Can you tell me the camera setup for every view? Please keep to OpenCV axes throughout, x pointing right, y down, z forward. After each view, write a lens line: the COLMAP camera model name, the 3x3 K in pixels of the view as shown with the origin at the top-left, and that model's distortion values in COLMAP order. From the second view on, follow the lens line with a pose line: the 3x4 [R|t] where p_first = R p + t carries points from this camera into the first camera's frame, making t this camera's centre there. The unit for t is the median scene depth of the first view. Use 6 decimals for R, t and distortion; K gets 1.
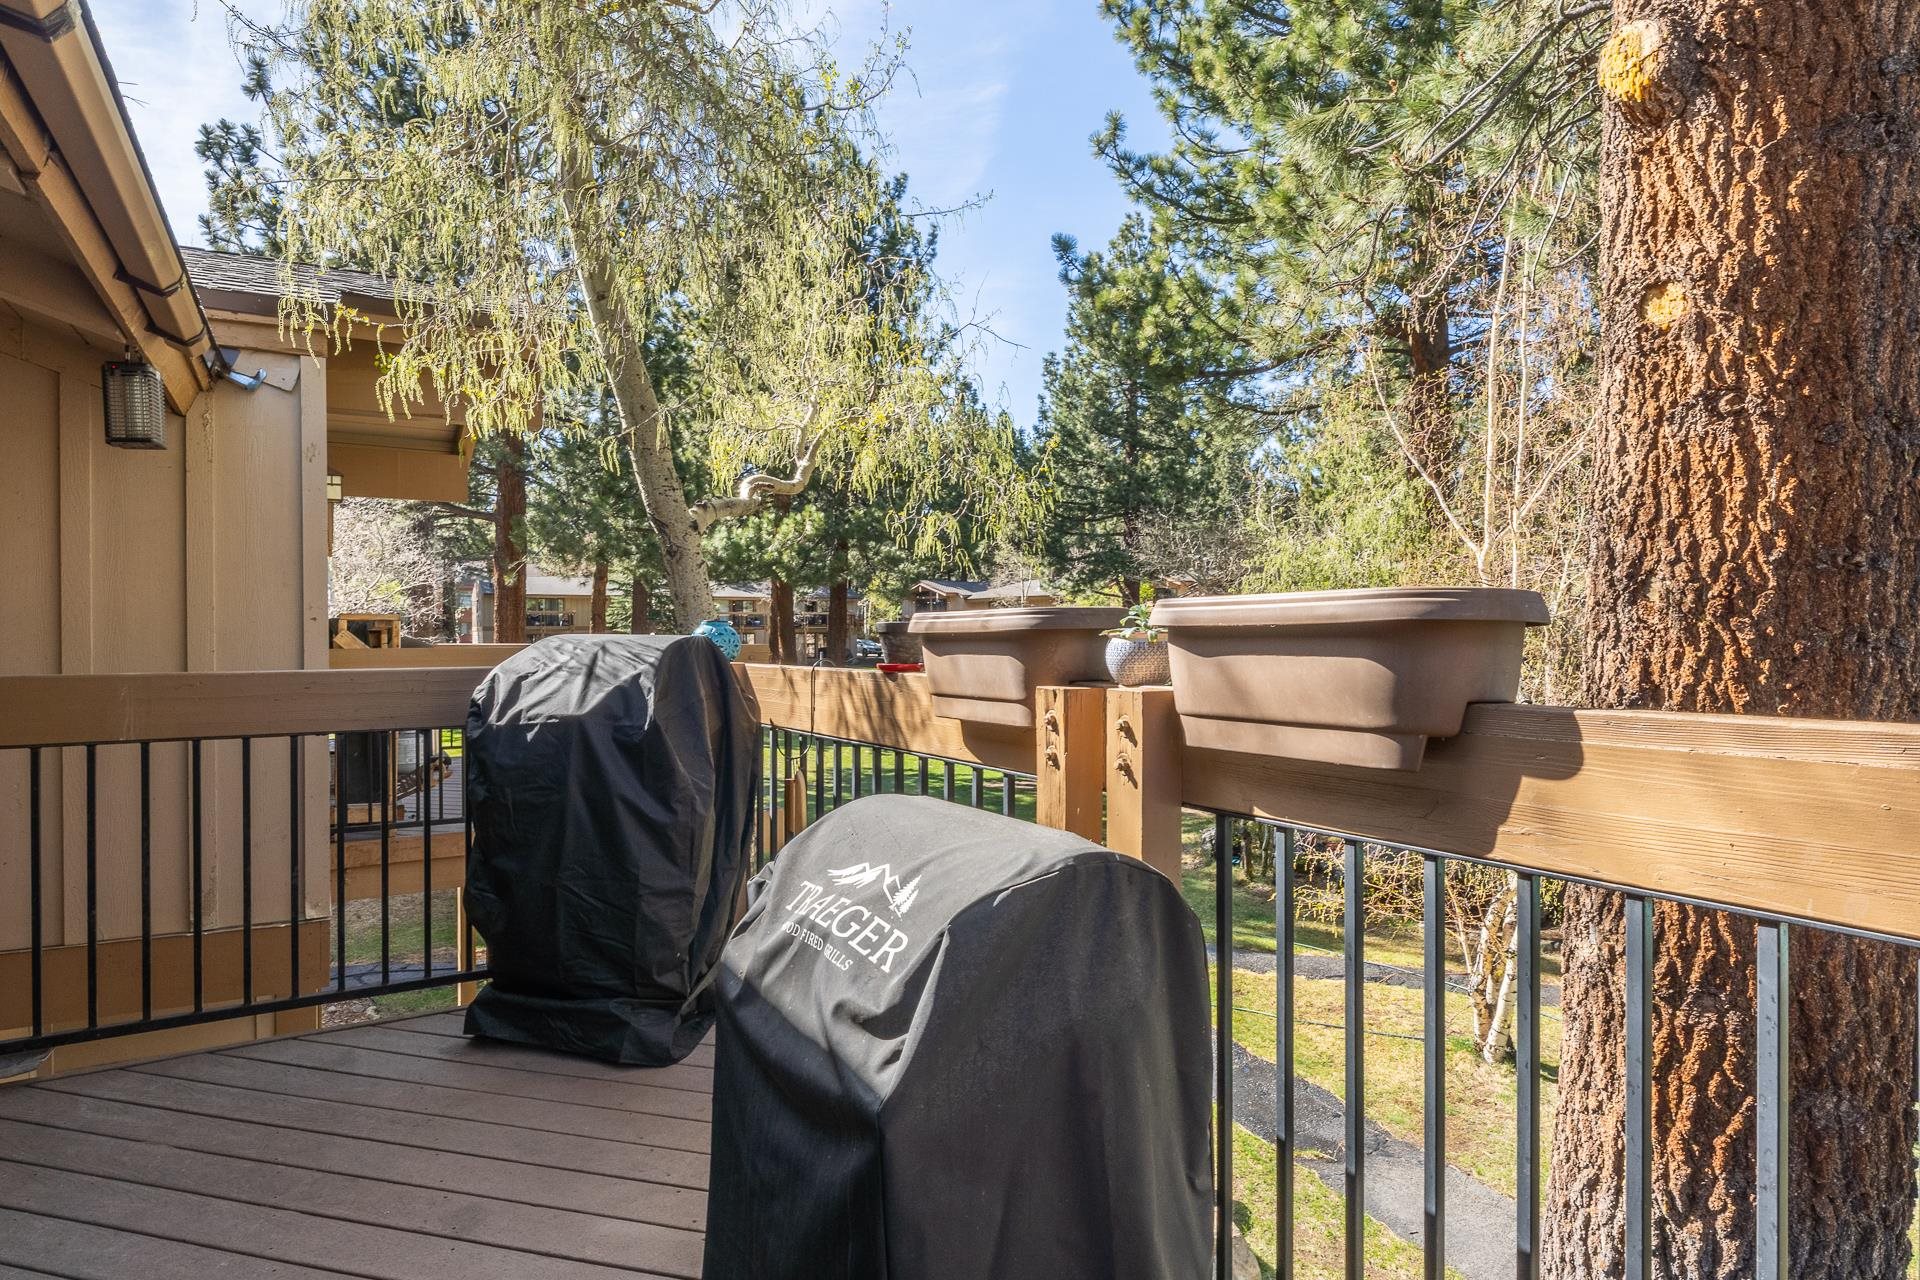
lens RADIAL K [[1023.0, 0, 965.8], [0, 1023.0, 647.9], [0, 0, 1]] dist [-0.002477, -0.000531]
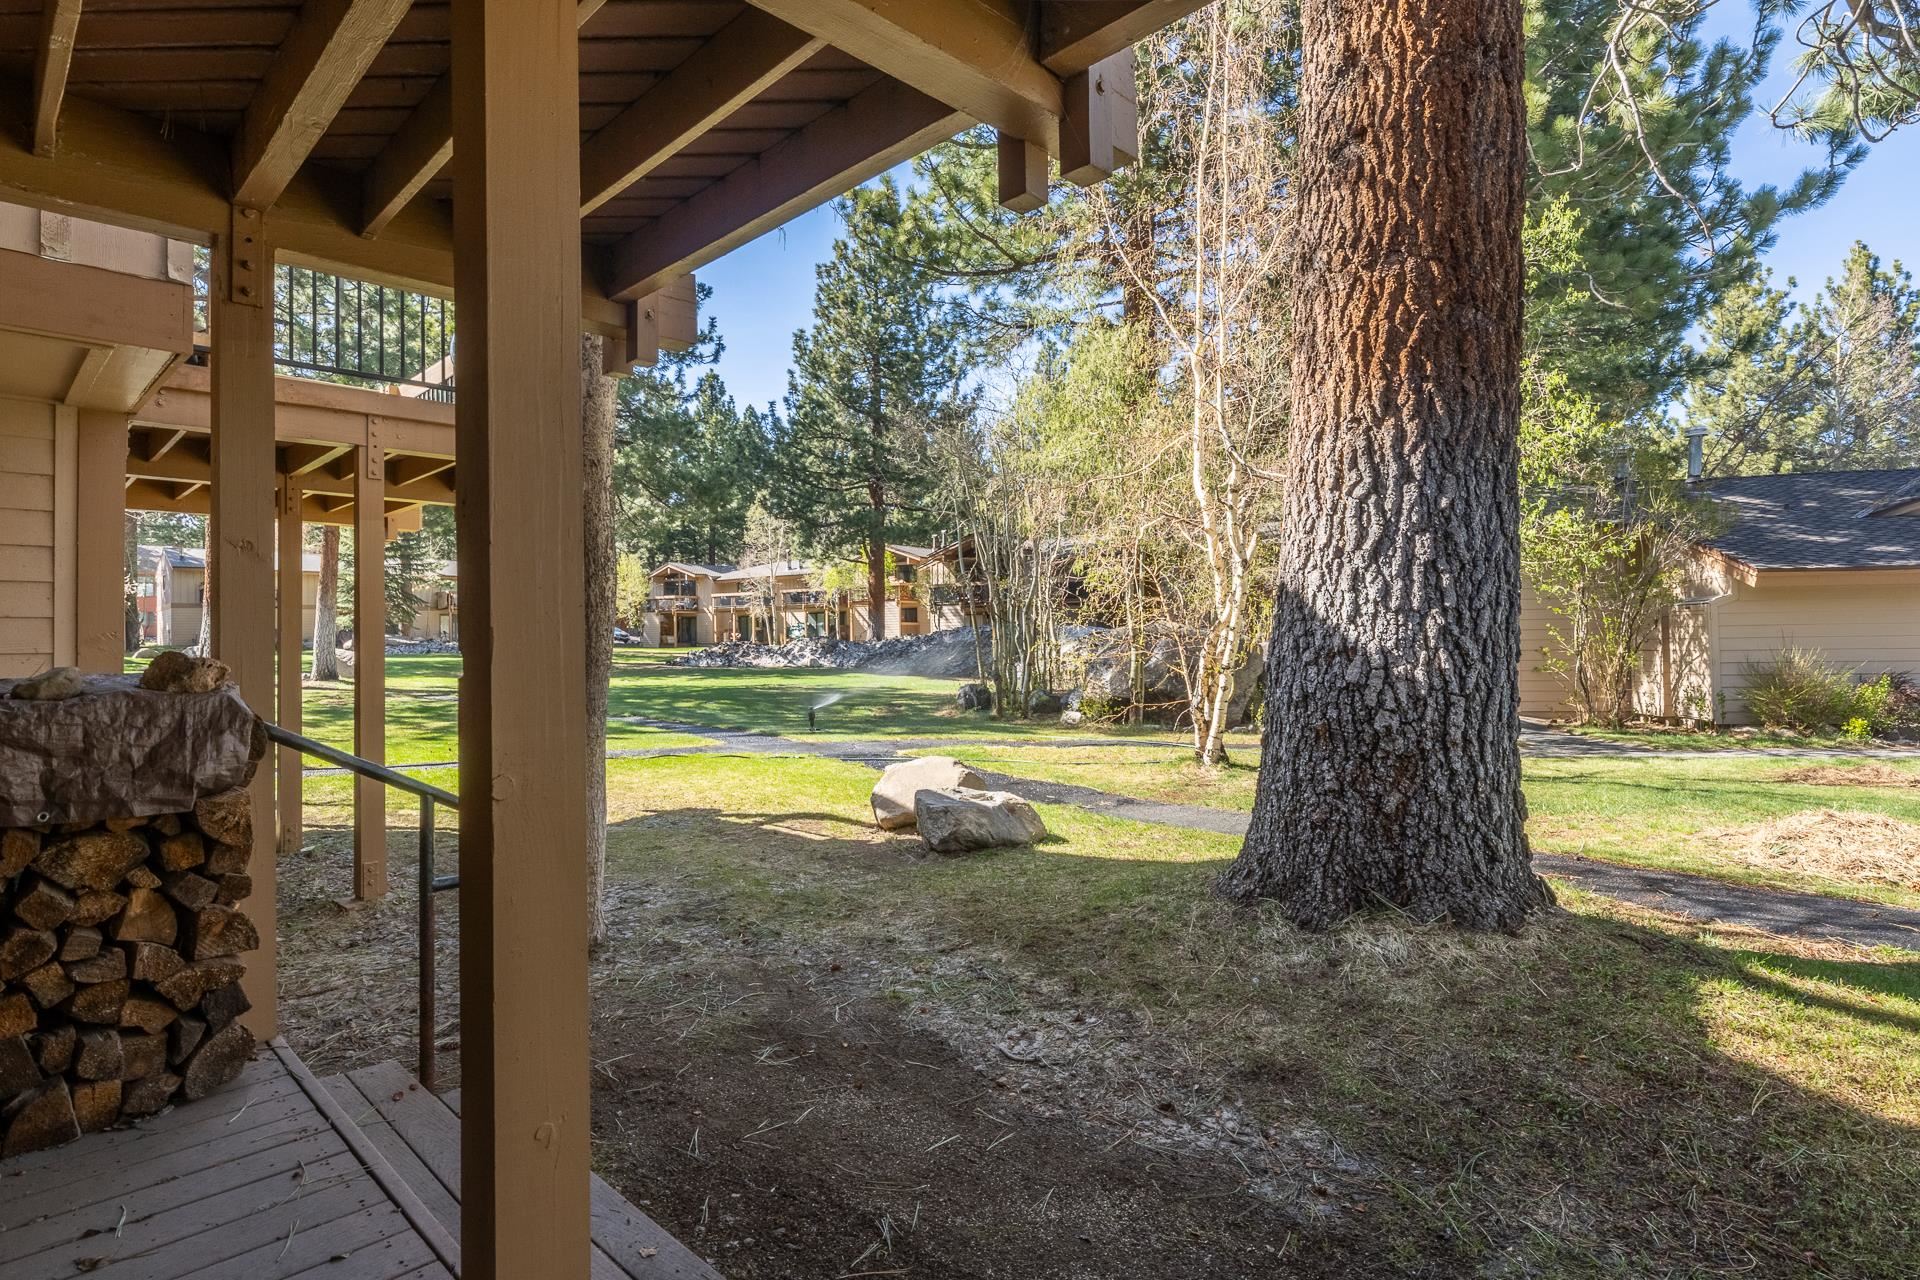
lens RADIAL K [[971.6, 0, 960.0], [0, 971.6, 640.0], [0, 0, 1]] dist [-0.000331, 0.000157]
pose [[0.967858, -0.006060, 0.251423, -0.165731], [0.012003, 0.999683, -0.022113, 0.820979], [-0.251209, 0.024420, 0.967625, -0.108447]]
